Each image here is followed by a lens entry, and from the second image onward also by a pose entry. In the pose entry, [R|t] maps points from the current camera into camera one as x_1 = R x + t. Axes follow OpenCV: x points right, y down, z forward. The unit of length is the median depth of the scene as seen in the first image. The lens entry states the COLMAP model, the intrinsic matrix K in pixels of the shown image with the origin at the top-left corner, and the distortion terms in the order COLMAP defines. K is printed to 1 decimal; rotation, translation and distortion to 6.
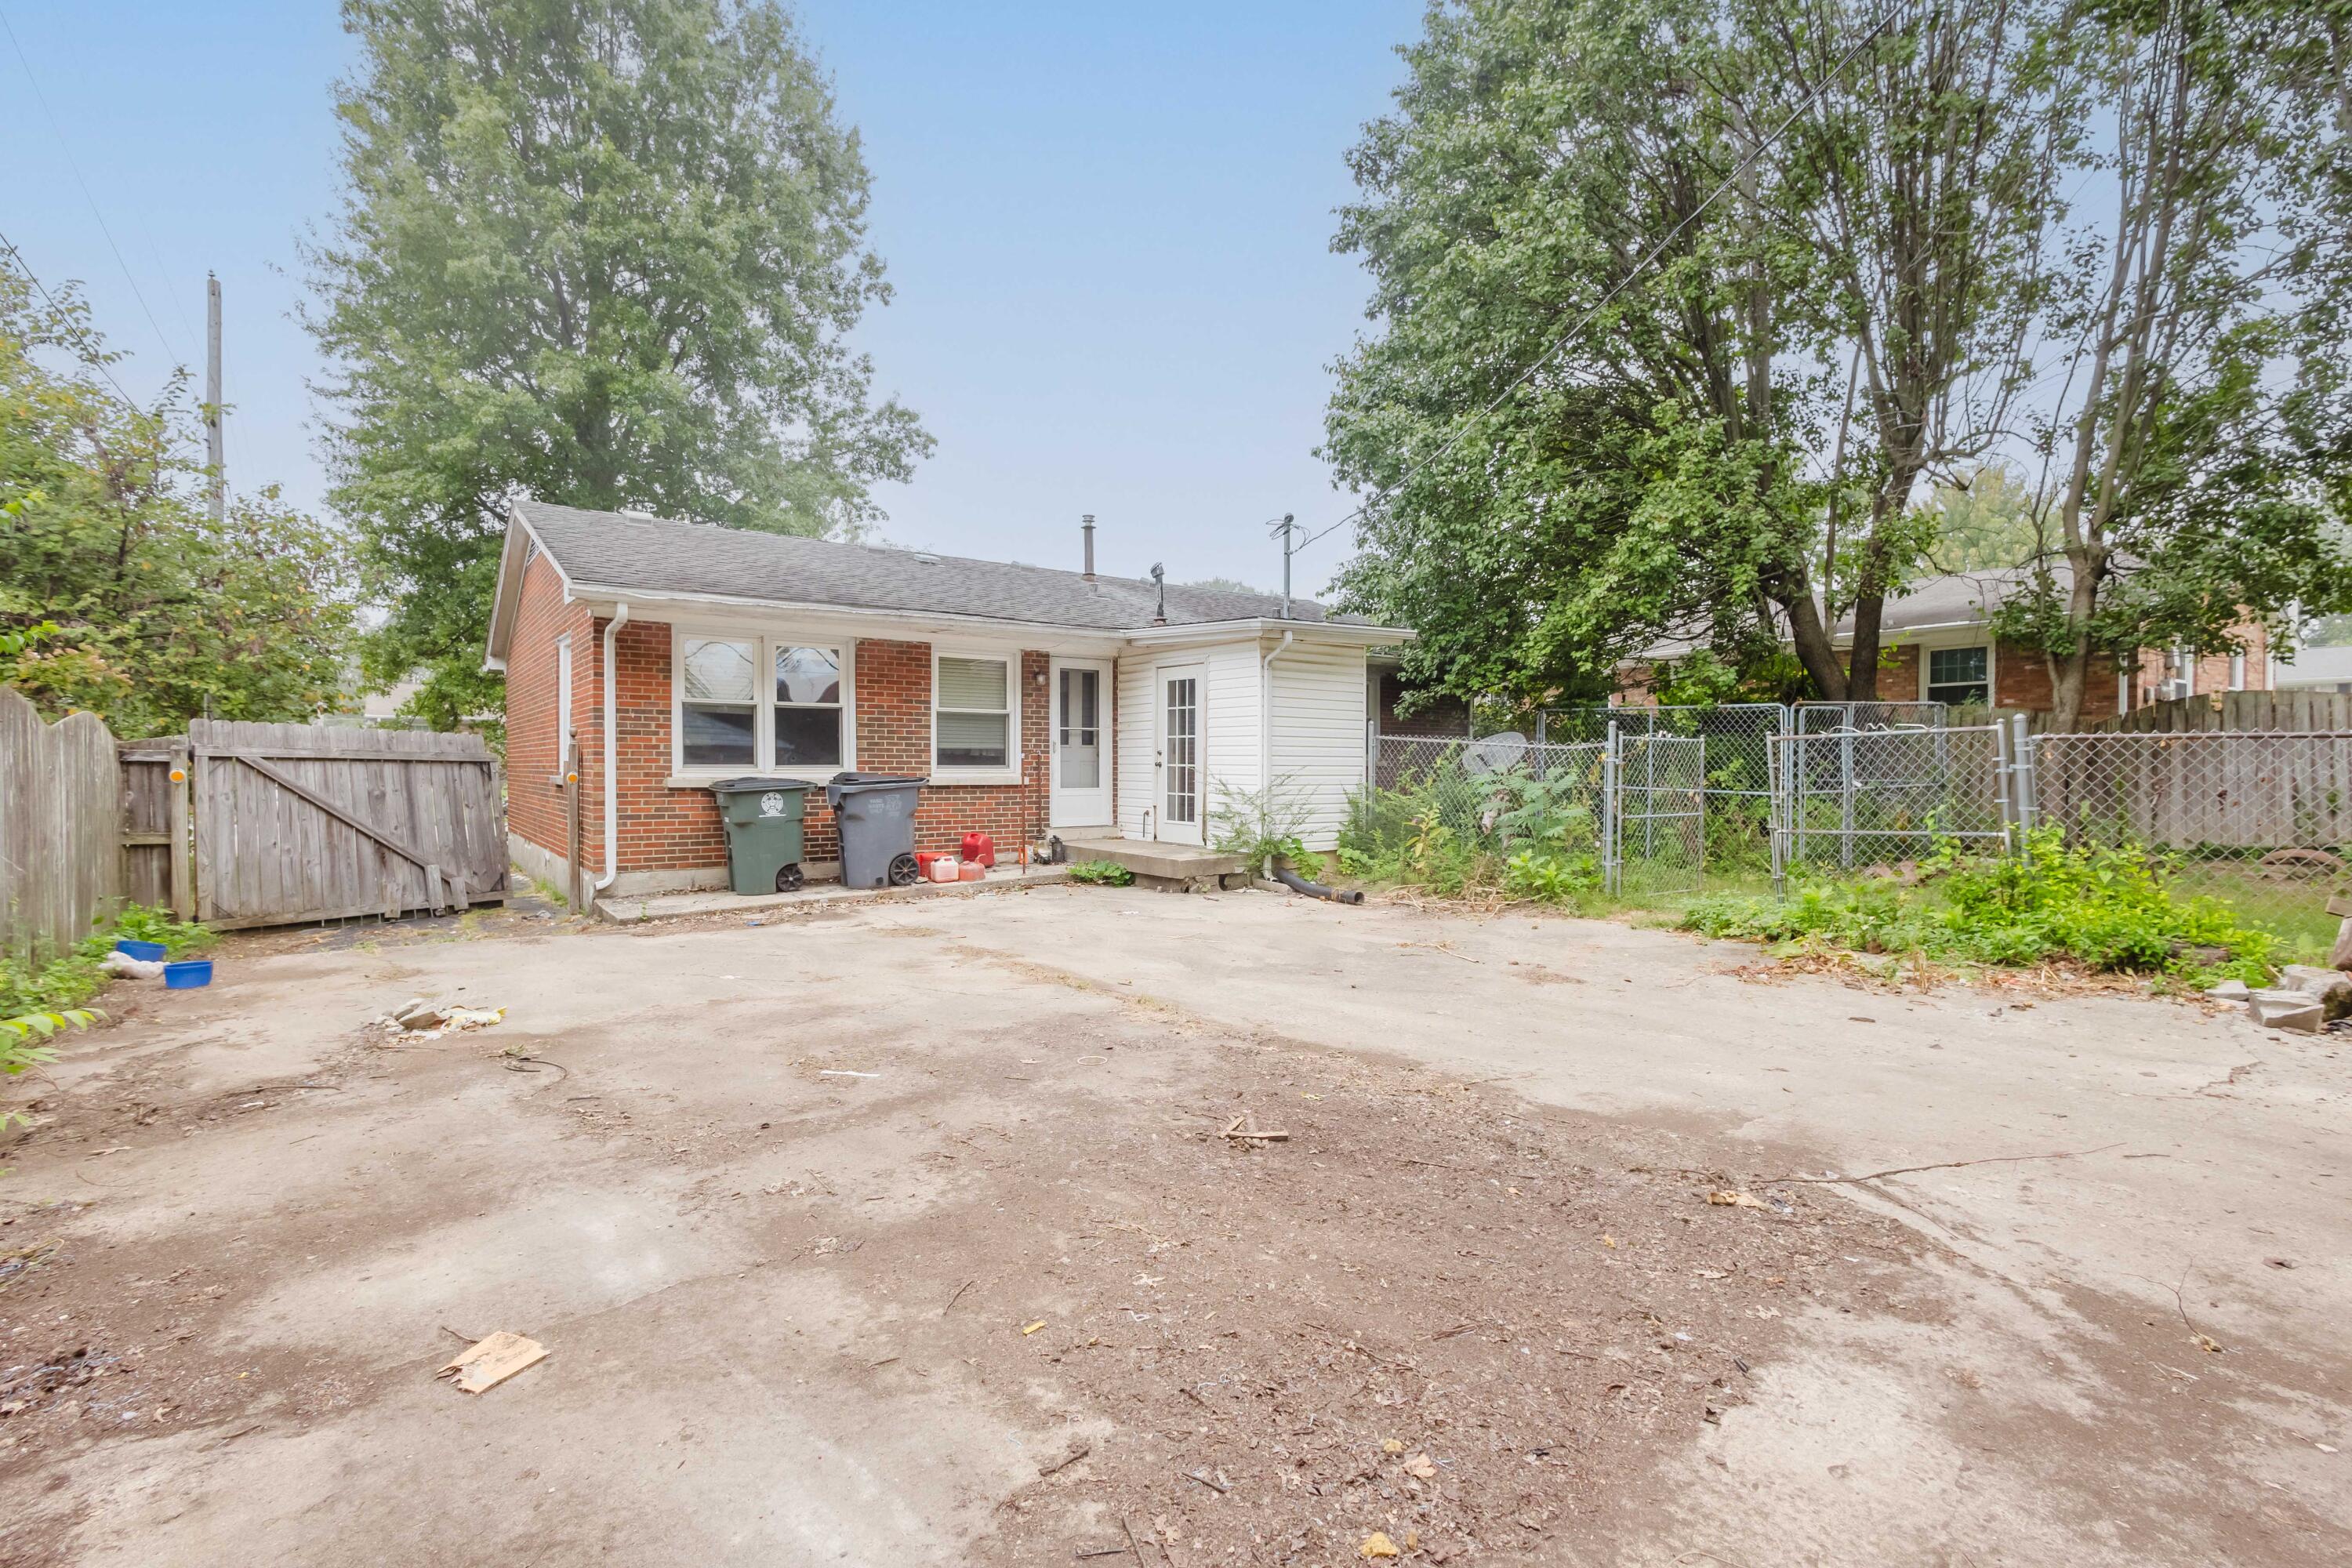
lens RADIAL K [[1082.3, 0, 1185.5], [0, 1082.3, 778.3], [0, 0, 1]] dist [0.015397, -0.004648]
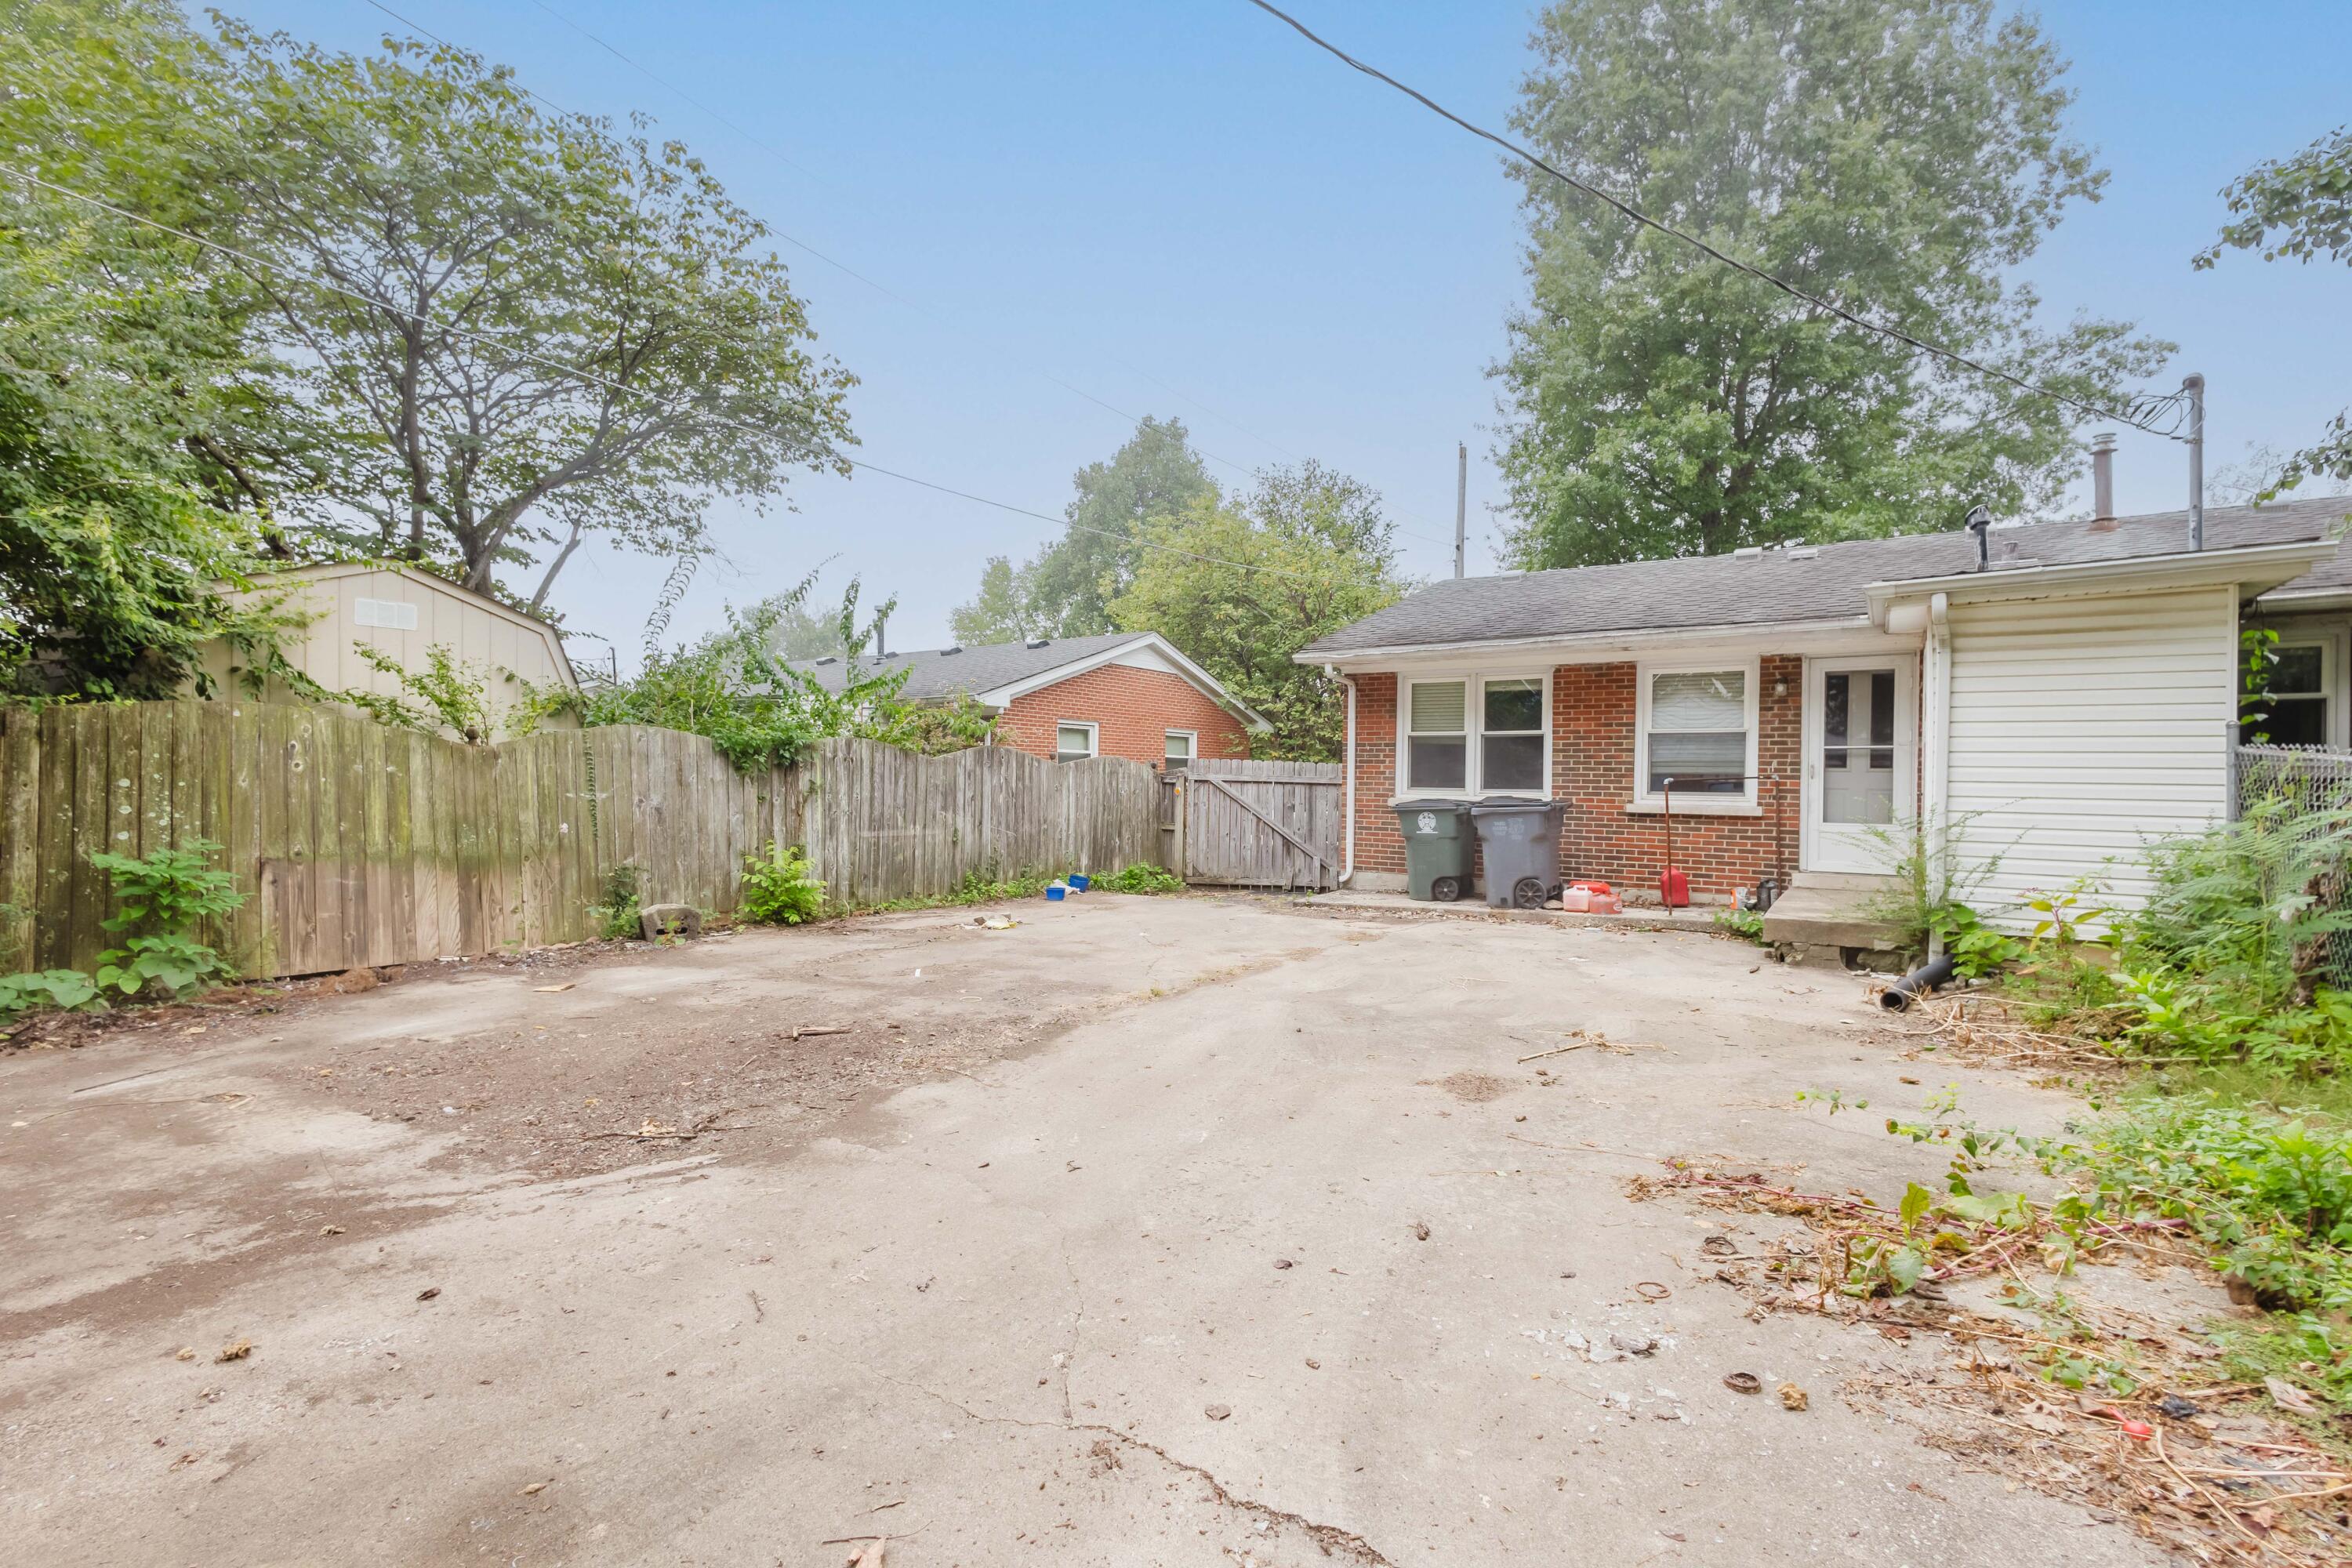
lens RADIAL K [[1082.3, 0, 1184.4], [0, 1082.3, 786.6], [0, 0, 1]] dist [0.015397, -0.004648]
pose [[0.341980, 0.006965, -0.939682, 0.665411], [-0.024828, 0.999690, -0.001626, -0.006586], [0.939379, 0.023886, 0.342047, 0.401530]]
